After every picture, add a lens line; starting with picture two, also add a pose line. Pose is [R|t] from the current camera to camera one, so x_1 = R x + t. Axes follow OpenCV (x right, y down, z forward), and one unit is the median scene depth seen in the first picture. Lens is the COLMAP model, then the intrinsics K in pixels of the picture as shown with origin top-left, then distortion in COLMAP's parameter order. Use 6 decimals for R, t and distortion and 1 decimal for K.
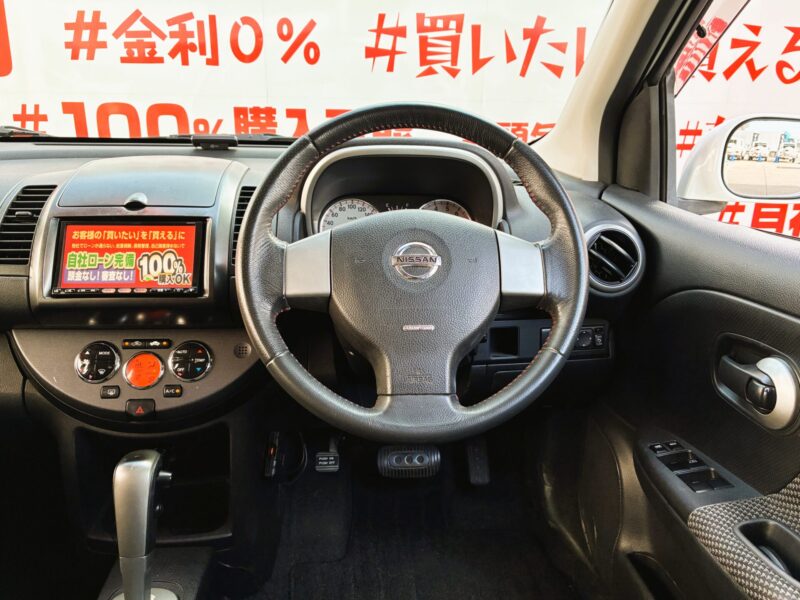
lens RADIAL K [[611.2, 0, 400.0], [0, 611.2, 300.0], [0, 0, 1]] dist [0.048385, -0.055418]
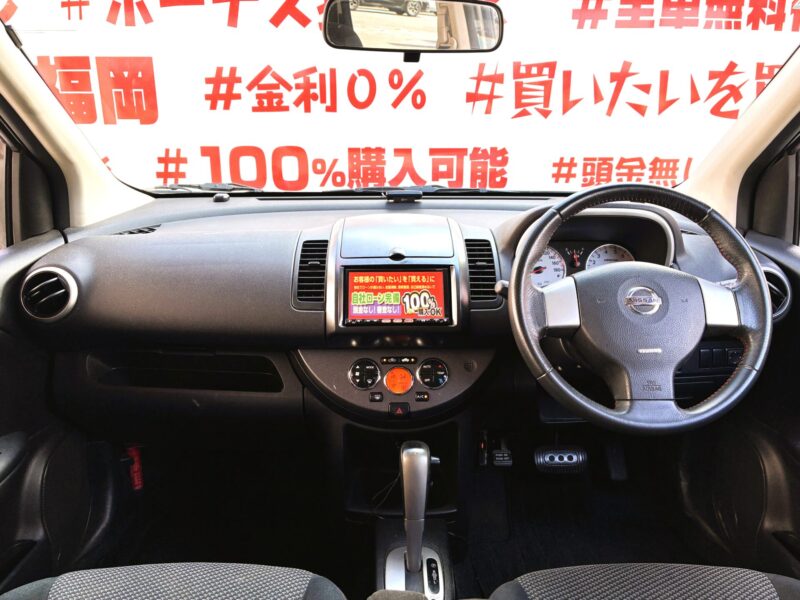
lens RADIAL K [[611.2, 0, 400.0], [0, 611.2, 300.0], [0, 0, 1]] dist [0.048385, -0.055418]
pose [[0.998836, -0.002491, -0.048175, -0.342299], [0.001380, 0.999732, -0.023089, -0.027556], [0.048220, 0.022995, 0.998572, -0.302648]]
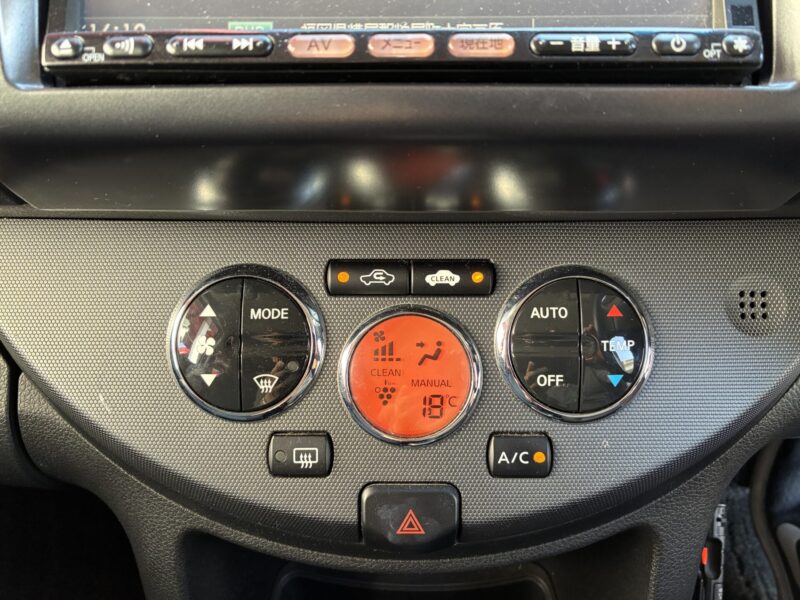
lens RADIAL K [[618.2, 0, 397.8], [0, 618.2, 278.1], [0, 0, 1]] dist [0.053074, -0.081293]
pose [[0.996537, 0.019515, -0.080829, -0.391070], [-0.001422, 0.975927, 0.218095, 0.011194], [0.083139, -0.217224, 0.972575, 0.723396]]
